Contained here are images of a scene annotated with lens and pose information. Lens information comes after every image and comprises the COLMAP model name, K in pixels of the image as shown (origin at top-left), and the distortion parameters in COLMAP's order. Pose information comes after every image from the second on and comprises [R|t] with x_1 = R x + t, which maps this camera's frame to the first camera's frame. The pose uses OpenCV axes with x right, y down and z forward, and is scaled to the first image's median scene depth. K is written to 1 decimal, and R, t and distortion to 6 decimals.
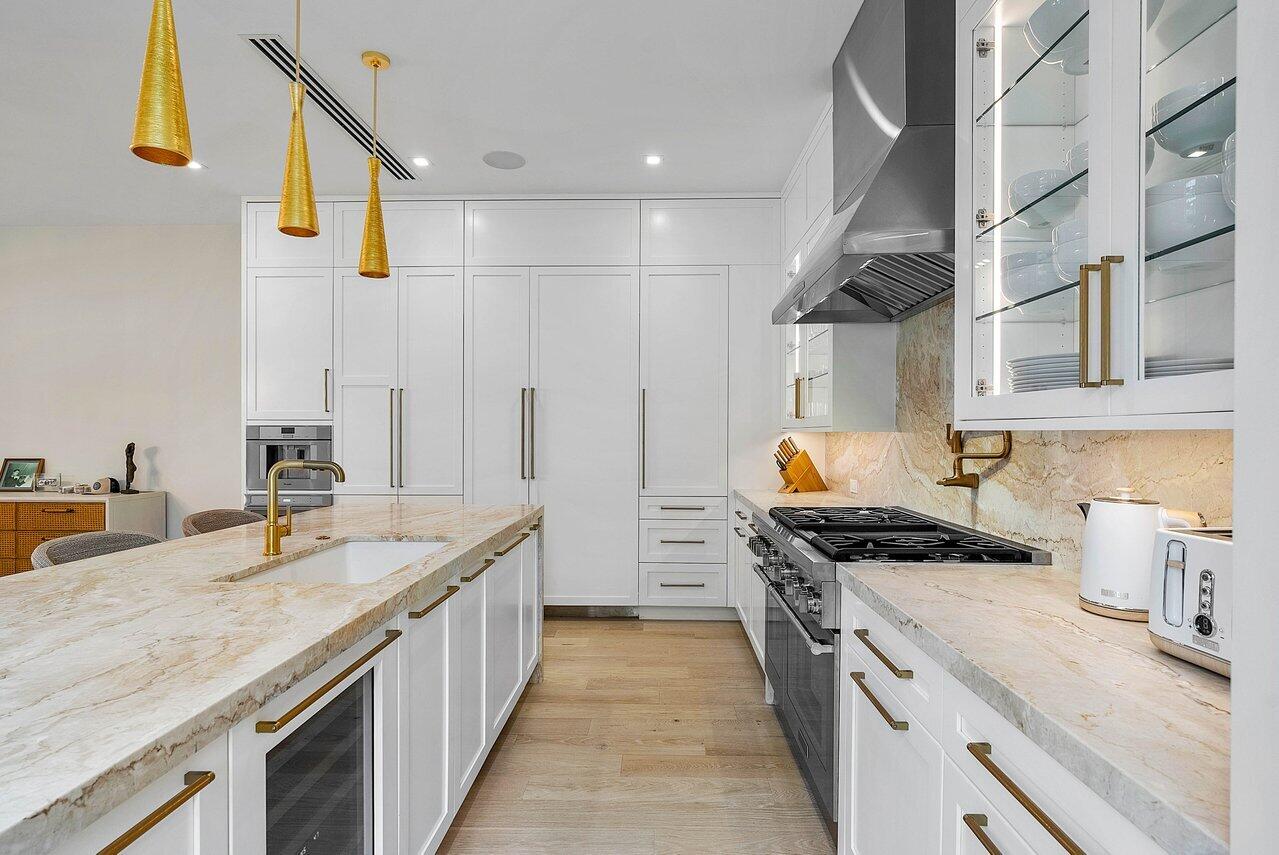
lens RADIAL K [[656.2, 0, 639.5], [0, 656.2, 427.5], [0, 0, 1]] dist [0.003309, 0.000282]
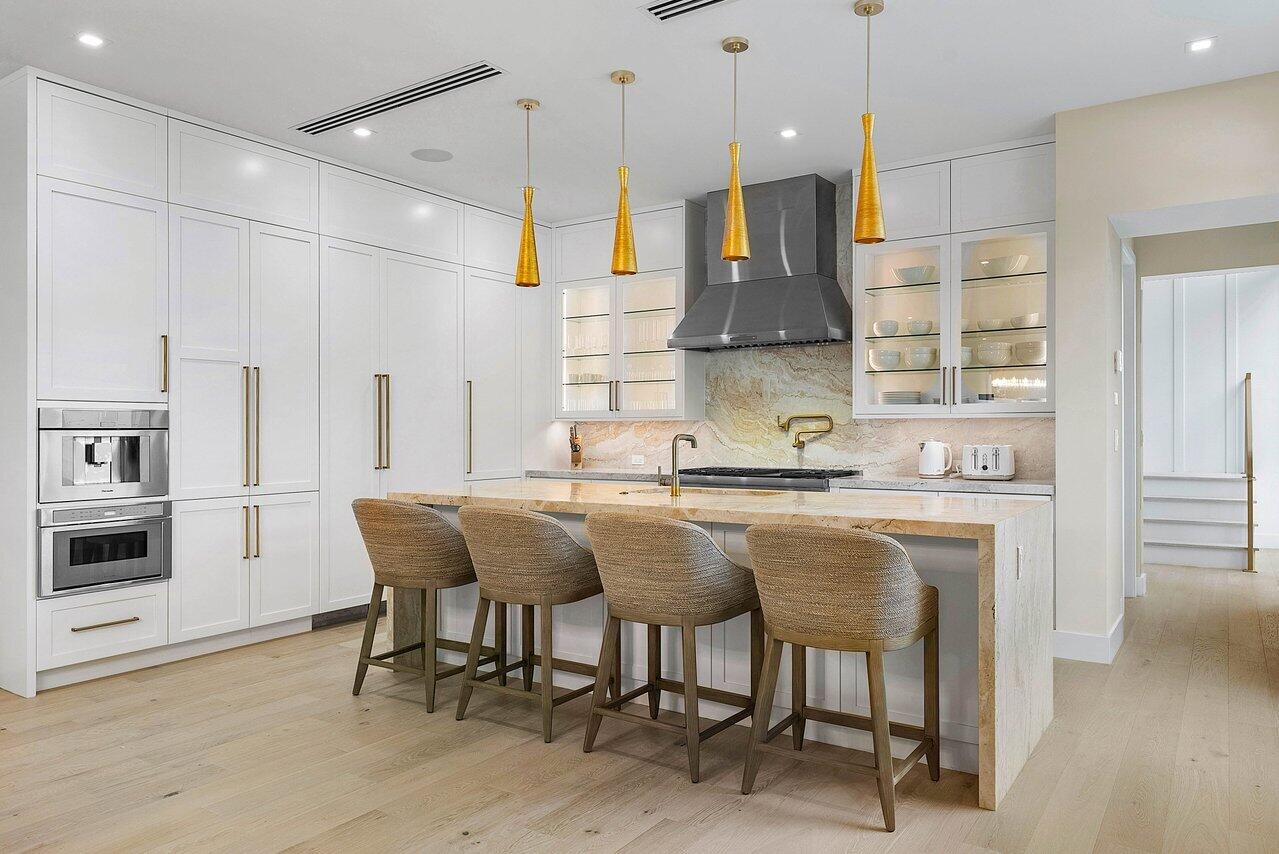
lens RADIAL K [[844.4, 0, 646.9], [0, 844.4, 422.0], [0, 0, 1]] dist [-0.001760, -0.001463]
pose [[0.538513, 0.003650, 0.842609, -1.133809], [-0.003977, 0.999990, -0.001790, 0.011418], [-0.842608, -0.002387, 0.538522, 0.005164]]
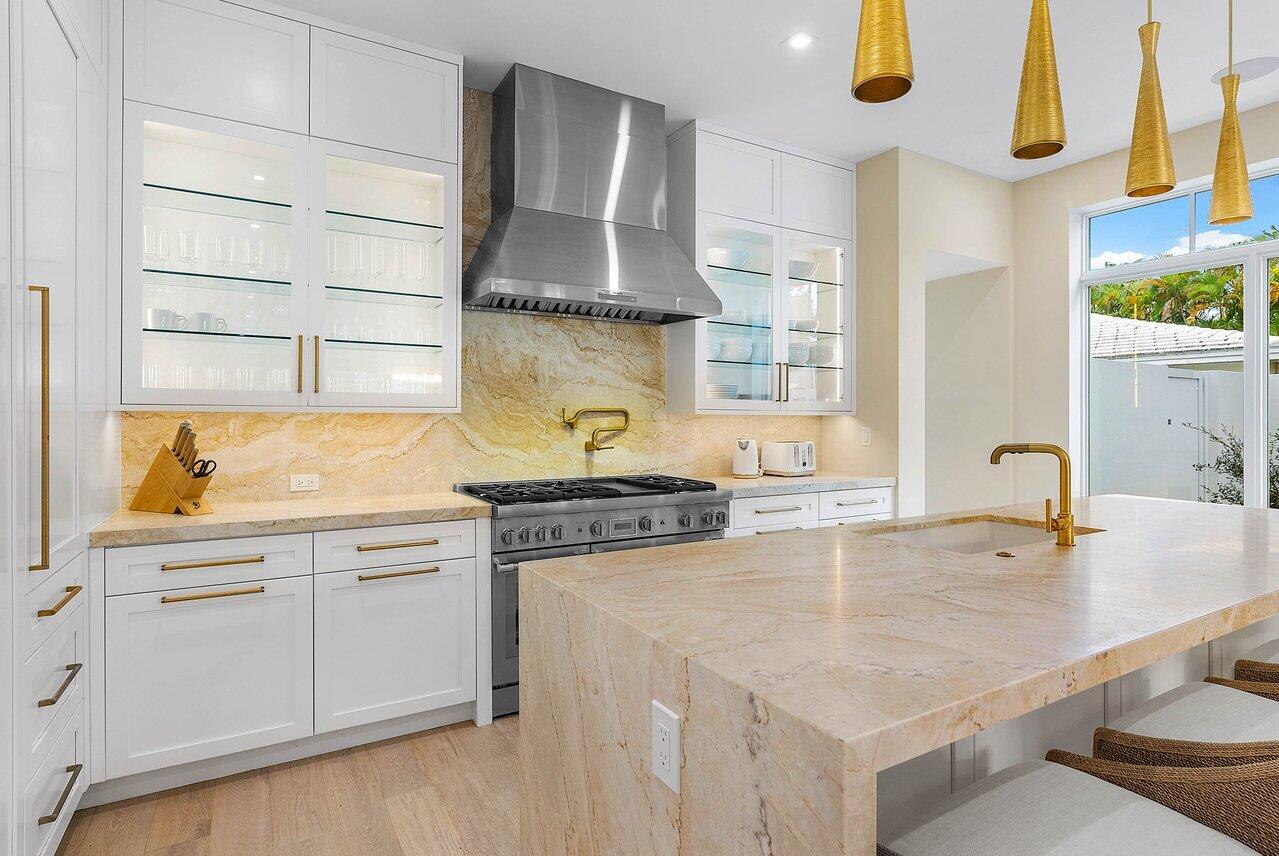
lens RADIAL K [[668.1, 0, 640.9], [0, 668.1, 413.6], [0, 0, 1]] dist [-0.002697, 0.000122]
pose [[-0.526470, -0.000388, 0.850194, -0.530262], [-0.012543, 0.999895, -0.007311, 0.008649], [-0.850101, -0.014513, -0.526420, 1.025872]]
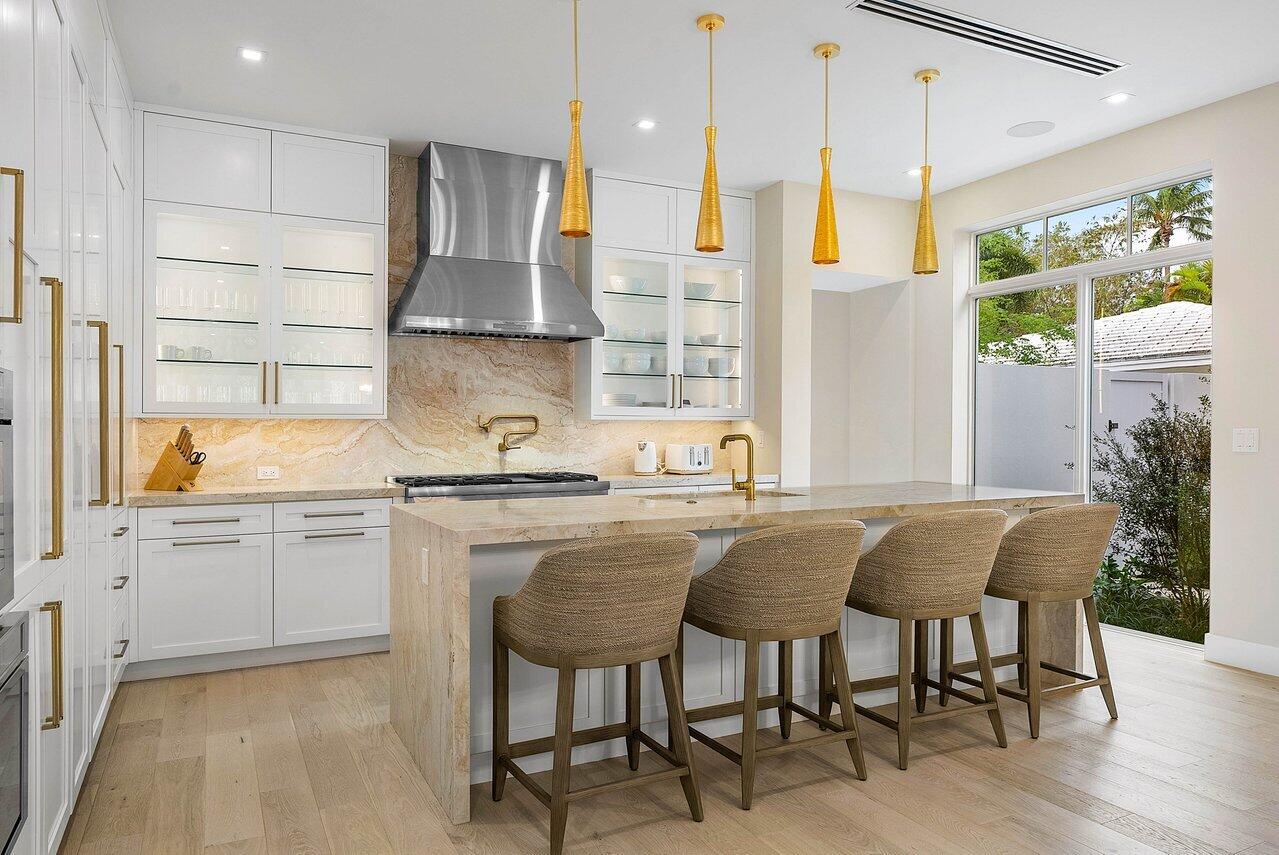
lens RADIAL K [[862.9, 0, 638.9], [0, 862.9, 412.8], [0, 0, 1]] dist [0.008060, 0.002043]
pose [[-0.469236, 0.016684, 0.882915, -1.067586], [-0.007176, 0.999716, -0.022705, 0.022470], [-0.883044, -0.016990, -0.468983, 1.066534]]
